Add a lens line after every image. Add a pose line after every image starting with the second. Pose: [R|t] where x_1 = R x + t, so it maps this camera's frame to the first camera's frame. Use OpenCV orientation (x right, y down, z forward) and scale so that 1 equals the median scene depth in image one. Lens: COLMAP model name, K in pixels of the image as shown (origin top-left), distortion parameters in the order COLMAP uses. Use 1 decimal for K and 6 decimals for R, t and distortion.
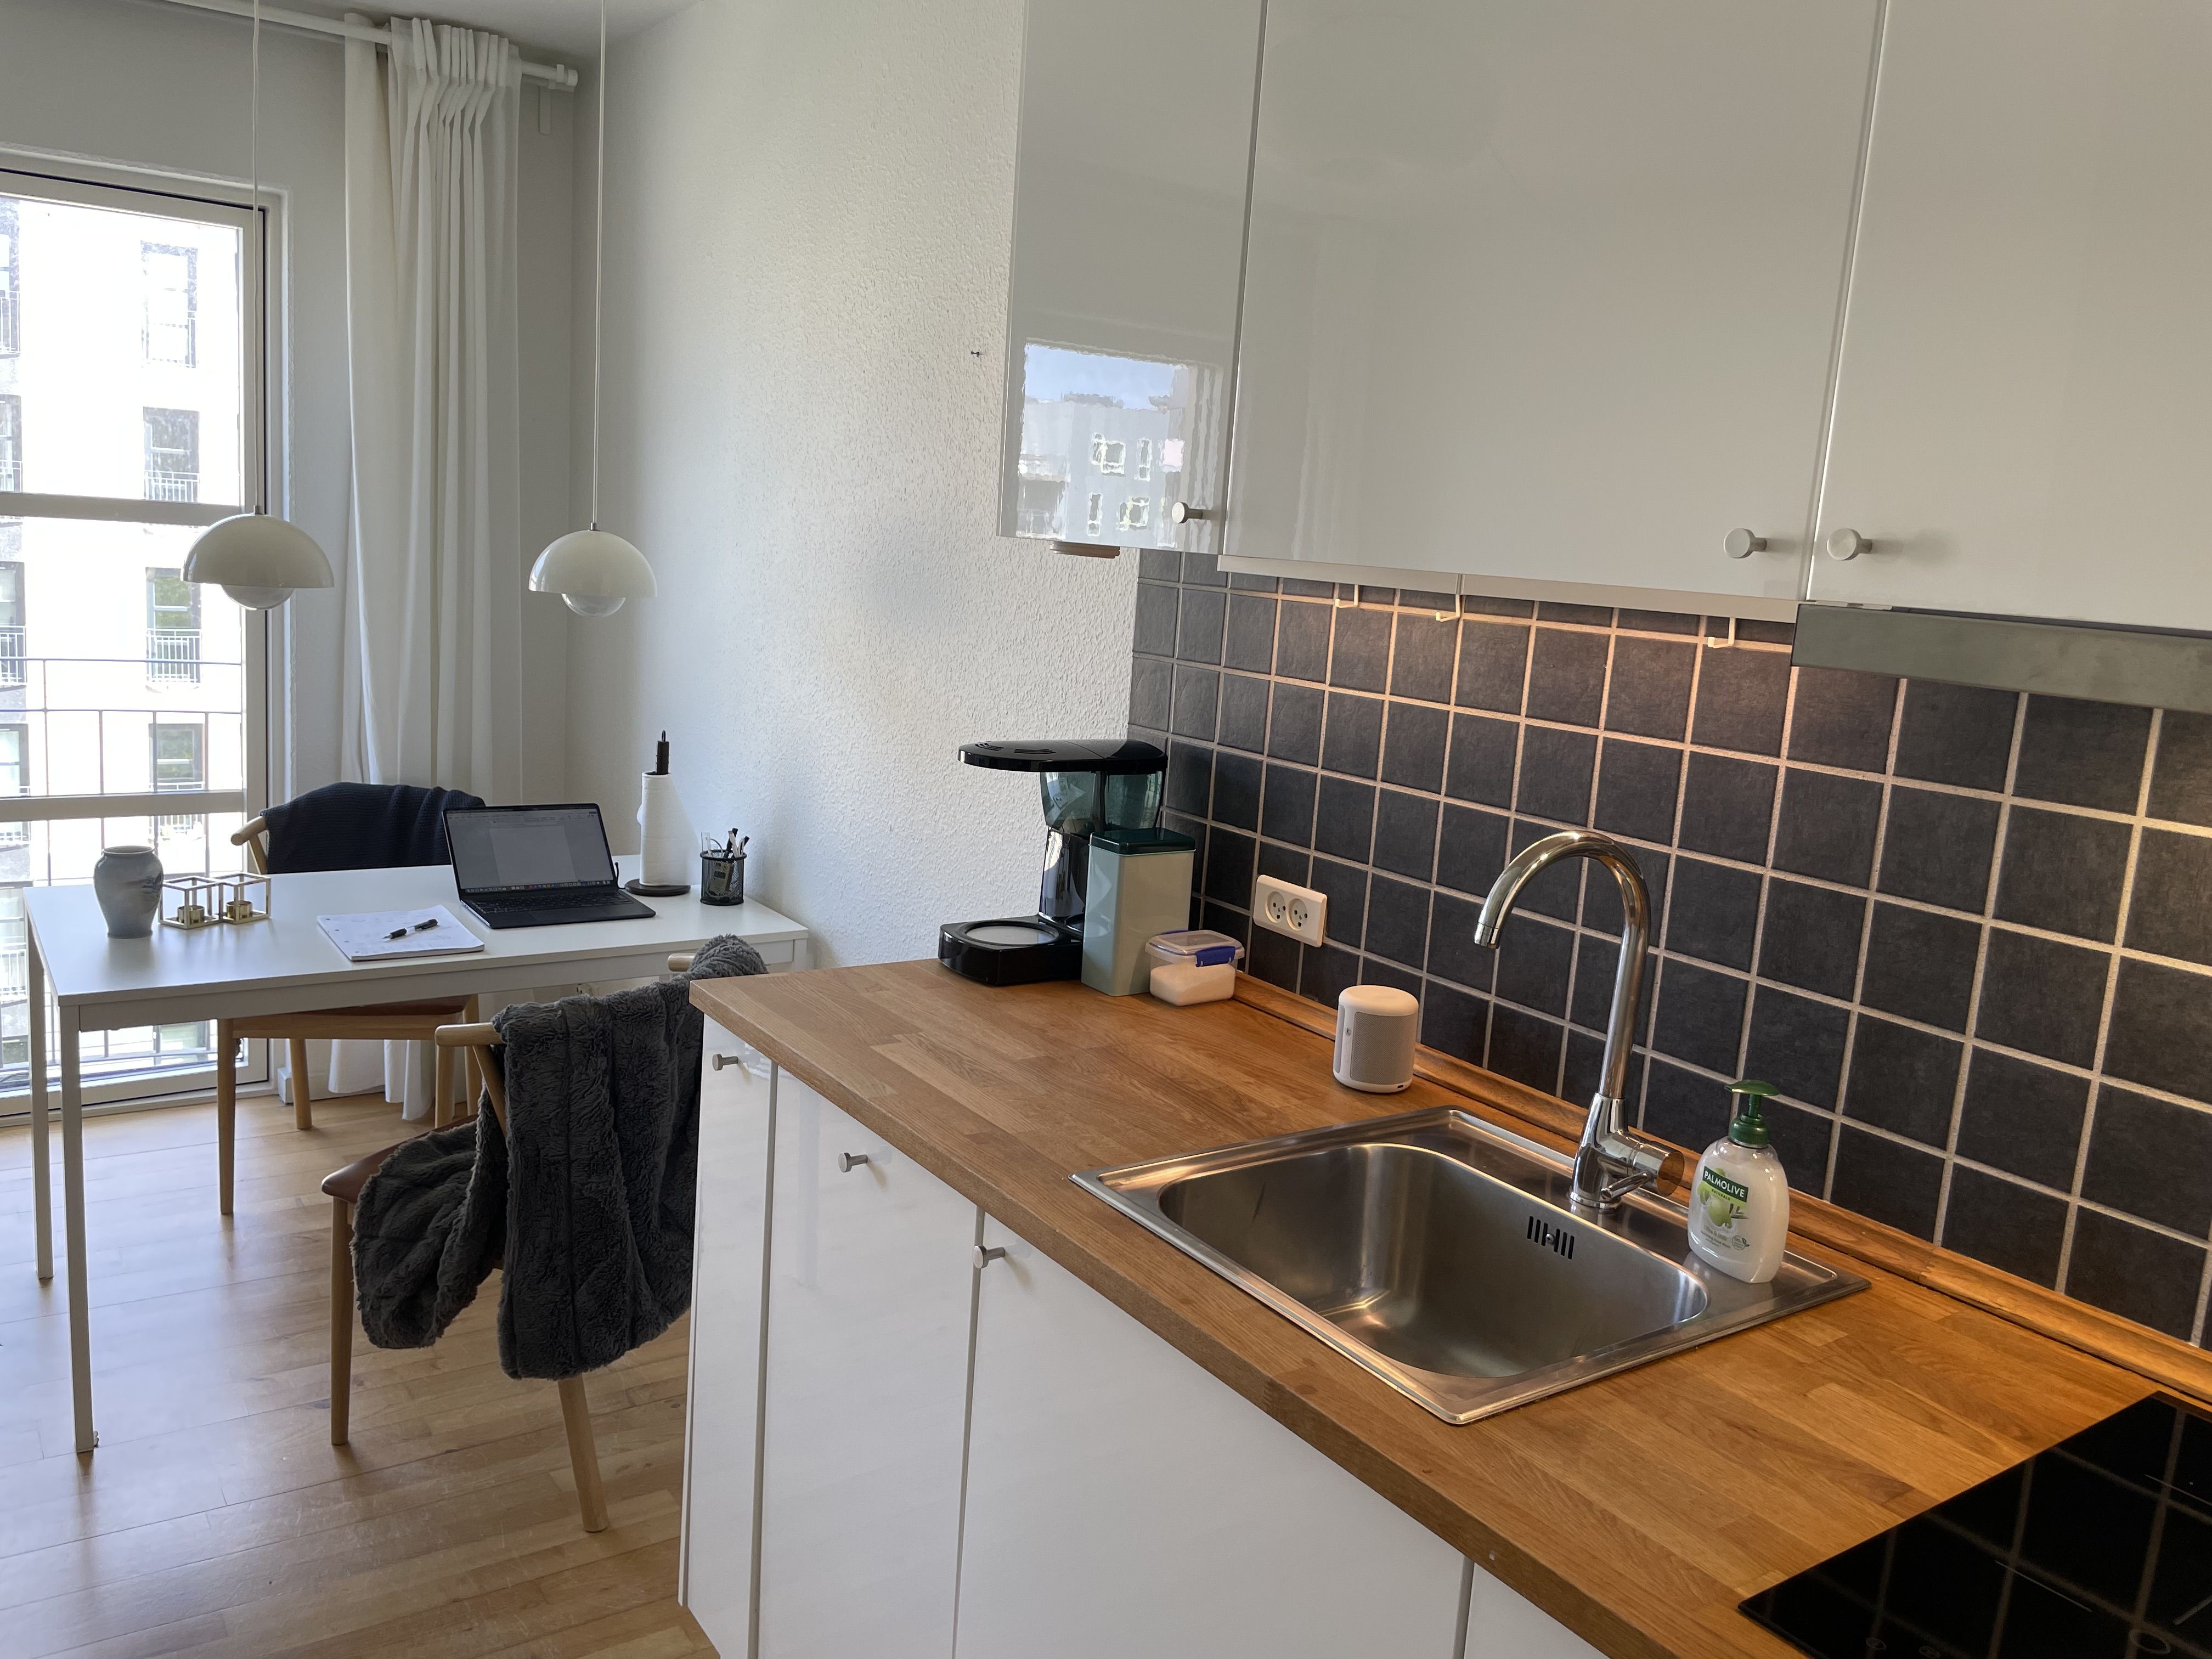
lens RADIAL K [[1681.1, 0, 1125.4], [0, 1681.1, 807.5], [0, 0, 1]] dist [0.031625, -0.033609]
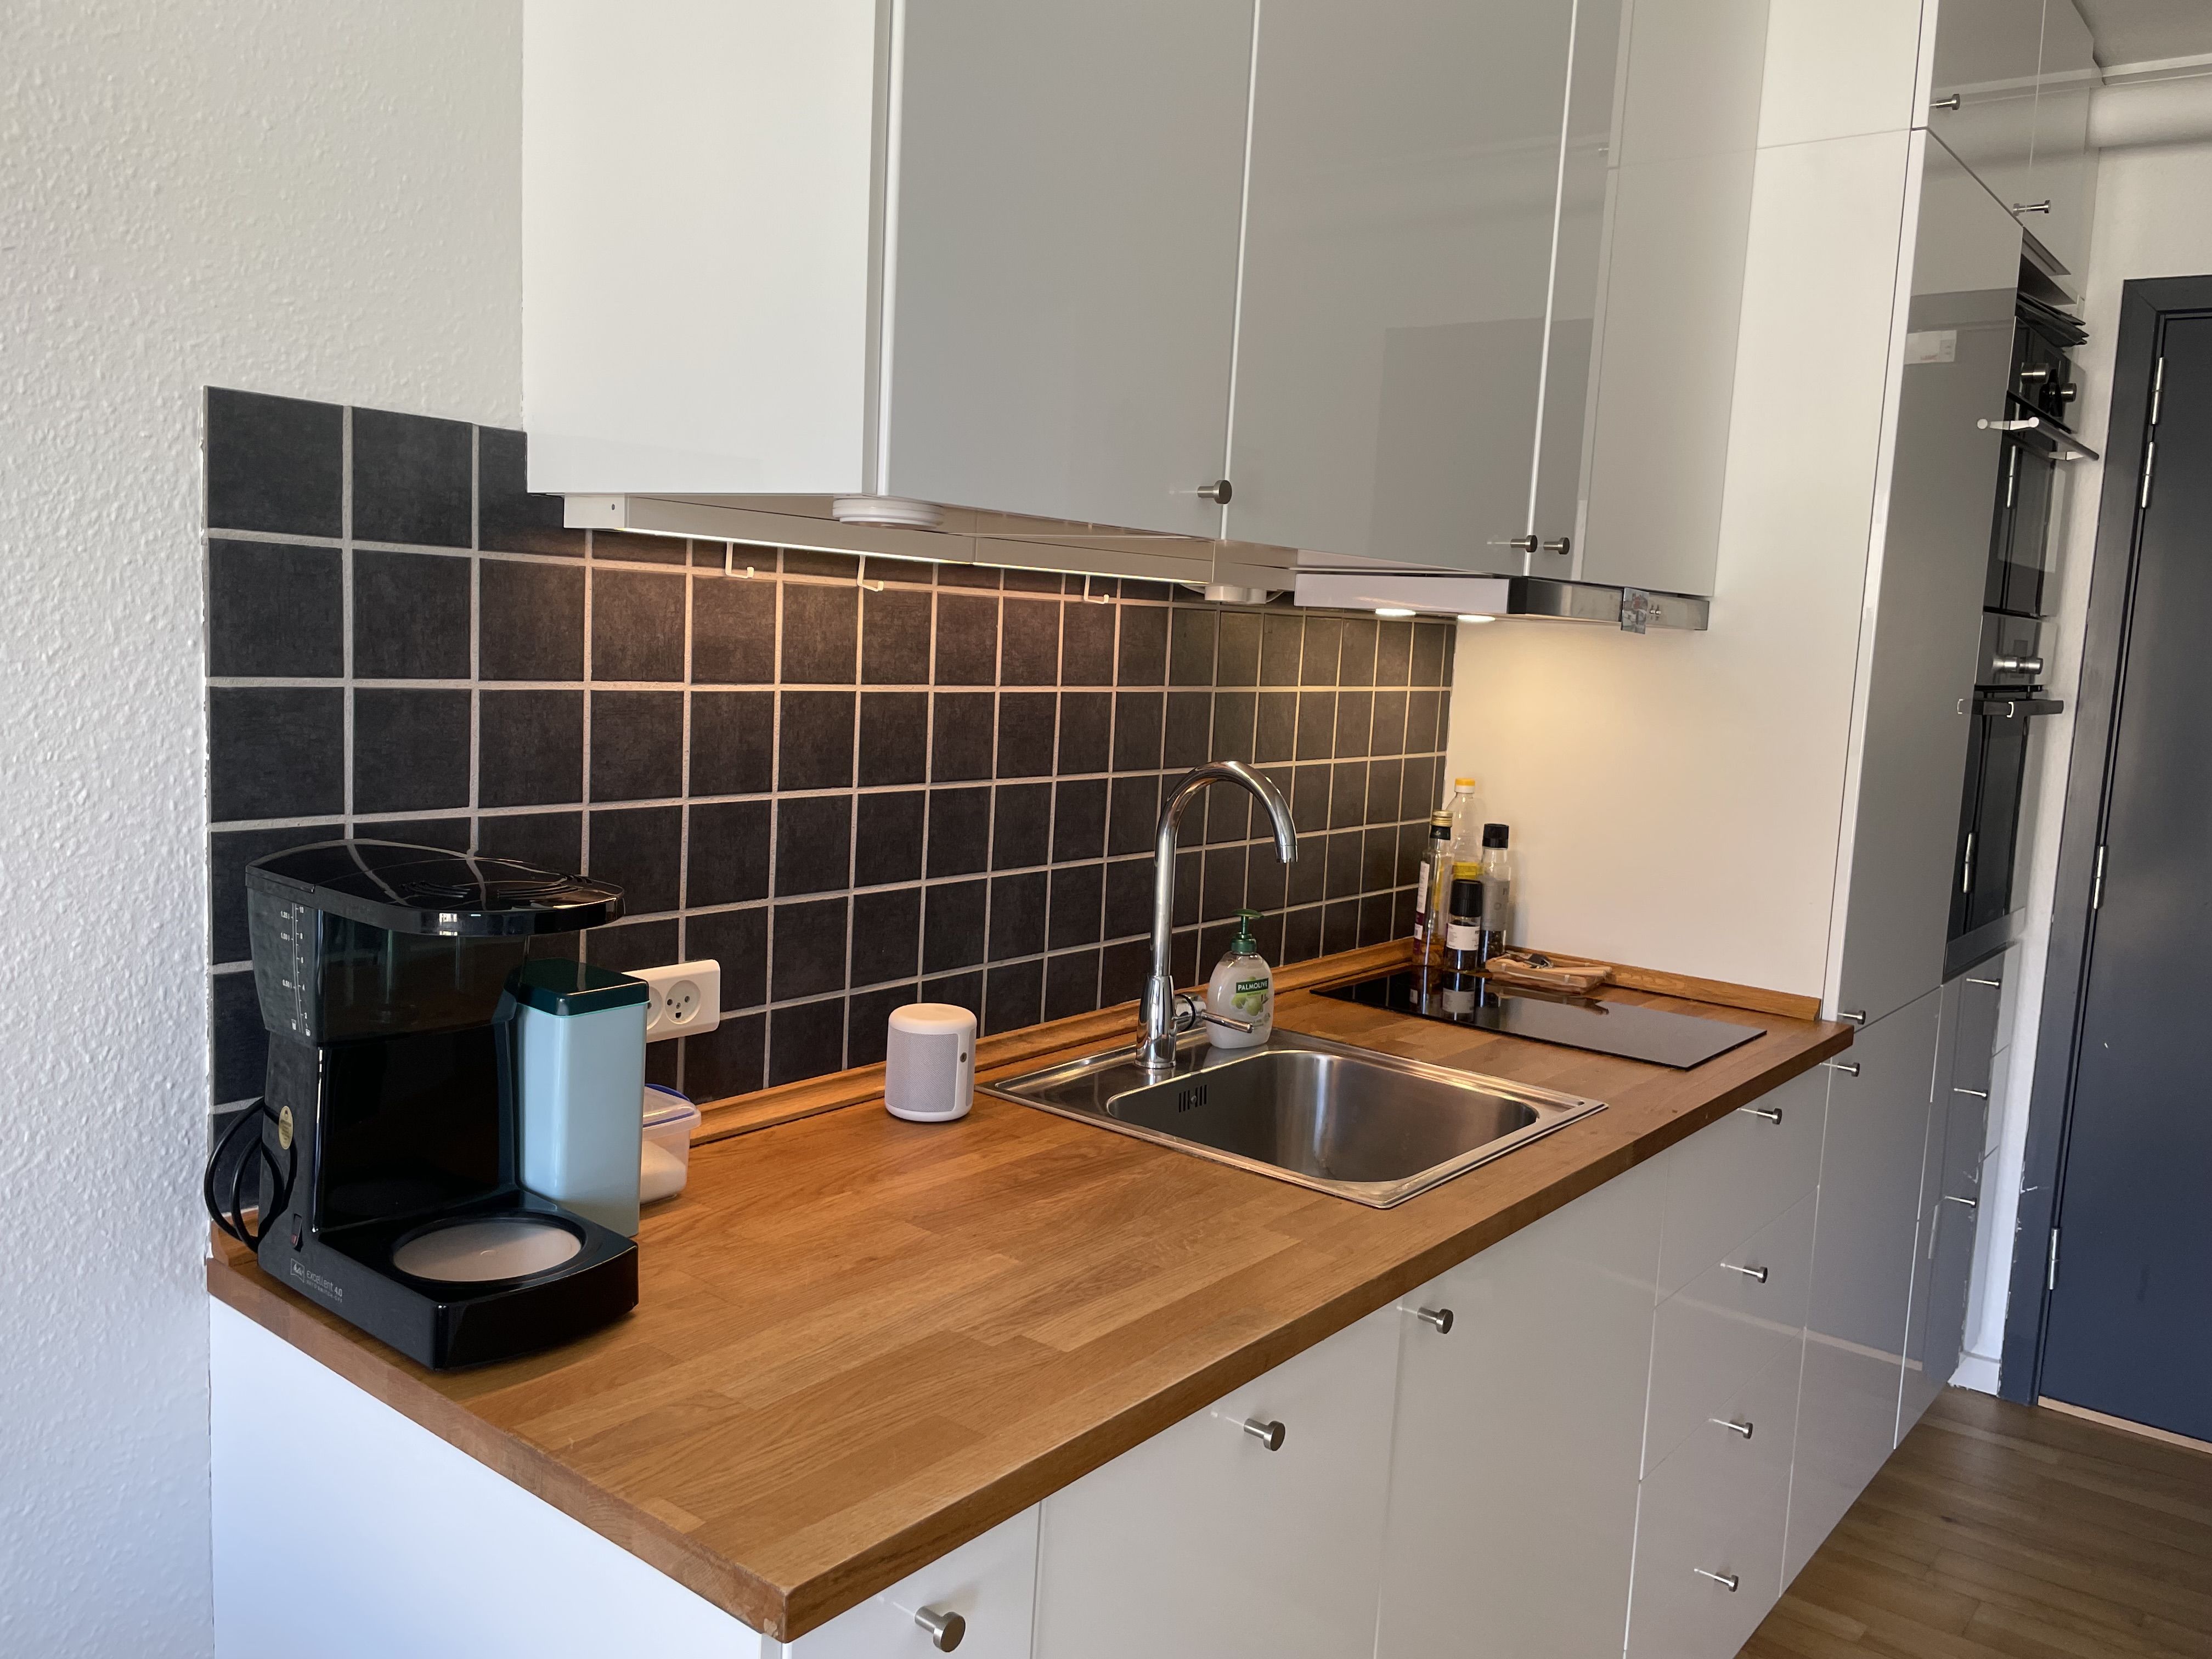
lens RADIAL K [[1681.1, 0, 1116.7], [0, 1681.1, 816.7], [0, 0, 1]] dist [0.031625, -0.033609]
pose [[-0.286978, -0.194125, 0.938062, -0.693850], [0.076491, 0.971481, 0.224441, -0.182897], [-0.954879, 0.136163, -0.263944, 1.121057]]
